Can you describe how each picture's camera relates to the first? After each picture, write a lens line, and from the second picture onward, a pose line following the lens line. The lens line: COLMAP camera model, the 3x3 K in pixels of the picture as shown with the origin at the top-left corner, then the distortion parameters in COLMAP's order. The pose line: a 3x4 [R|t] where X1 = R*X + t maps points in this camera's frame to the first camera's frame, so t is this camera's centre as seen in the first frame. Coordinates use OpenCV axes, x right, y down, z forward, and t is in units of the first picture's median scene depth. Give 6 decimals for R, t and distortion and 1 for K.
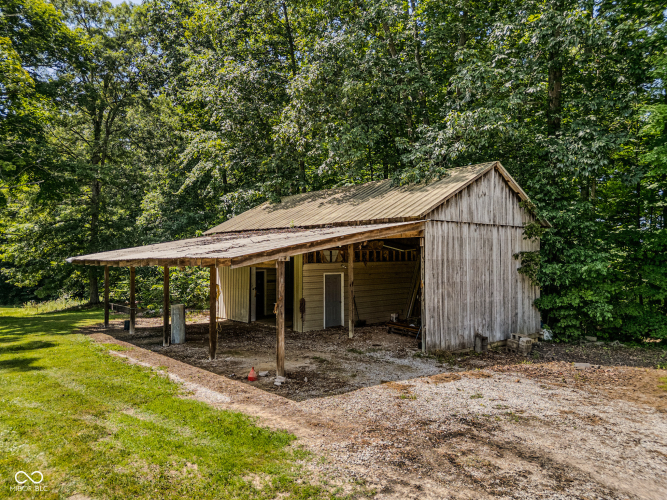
lens RADIAL K [[477.9, 0, 332.3], [0, 477.9, 248.5], [0, 0, 1]] dist [0.035286, -0.023197]
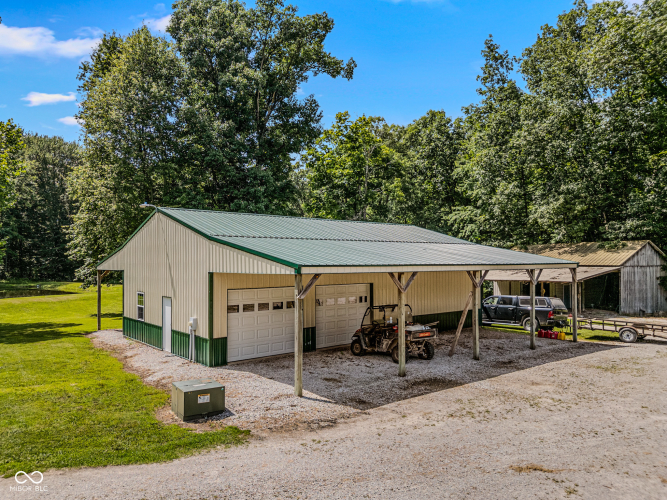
lens RADIAL K [[477.9, 0, 334.1], [0, 477.9, 253.6], [0, 0, 1]] dist [0.035286, -0.023197]
pose [[0.979518, 0.000839, -0.201353, -0.739846], [0.001359, 0.999941, 0.010779, -0.141053], [0.201350, -0.010832, 0.979459, -1.748340]]
